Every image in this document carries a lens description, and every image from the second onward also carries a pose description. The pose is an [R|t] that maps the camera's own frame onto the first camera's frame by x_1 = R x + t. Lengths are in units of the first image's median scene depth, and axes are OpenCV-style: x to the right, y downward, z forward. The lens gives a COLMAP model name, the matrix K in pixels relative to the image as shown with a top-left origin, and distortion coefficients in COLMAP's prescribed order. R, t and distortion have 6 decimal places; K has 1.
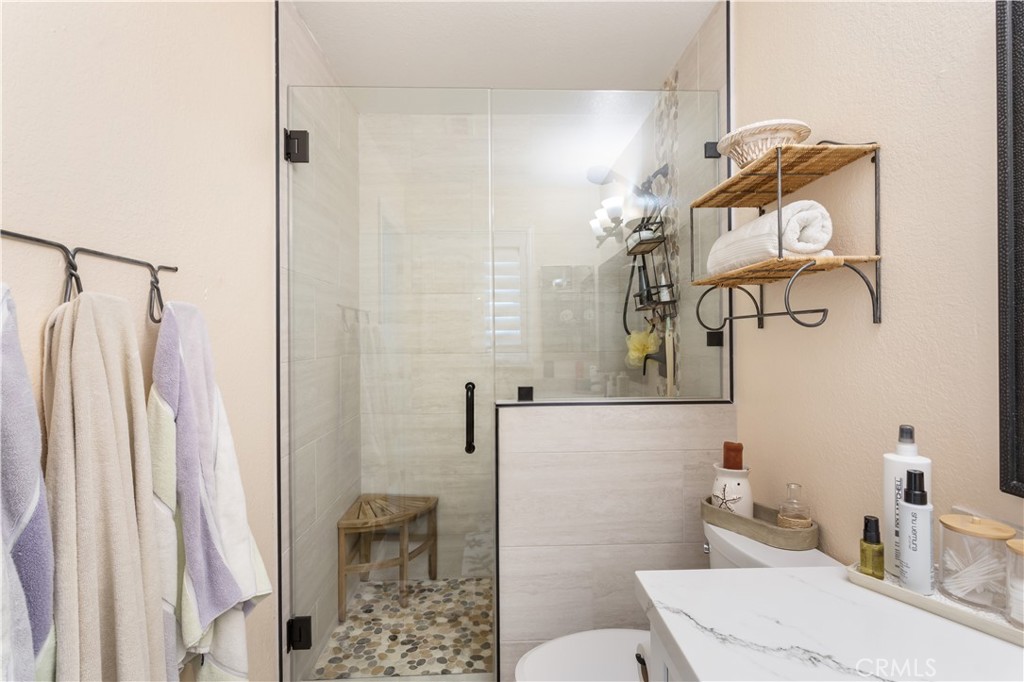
lens RADIAL K [[497.7, 0, 513.1], [0, 497.7, 337.9], [0, 0, 1]] dist [0.001629, 0.002592]
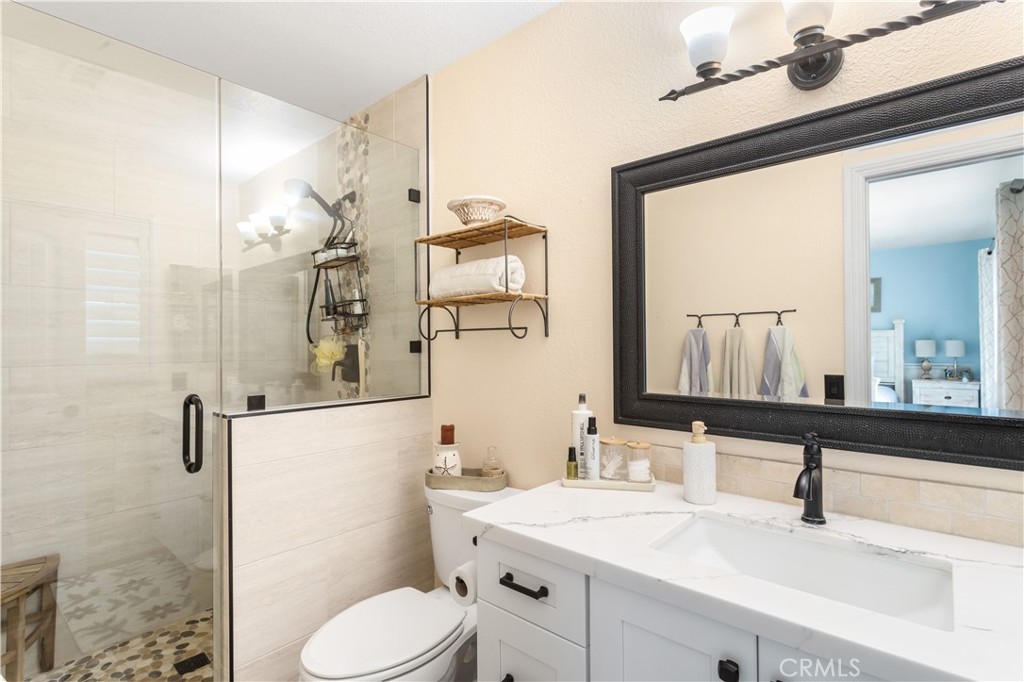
lens RADIAL K [[497.7, 0, 502.4], [0, 497.7, 341.5], [0, 0, 1]] dist [0.001629, 0.002592]
pose [[0.694641, 0.008848, 0.719302, -0.386806], [0.000656, 0.999916, -0.012934, 0.005256], [-0.719357, 0.009456, 0.694577, -0.024997]]
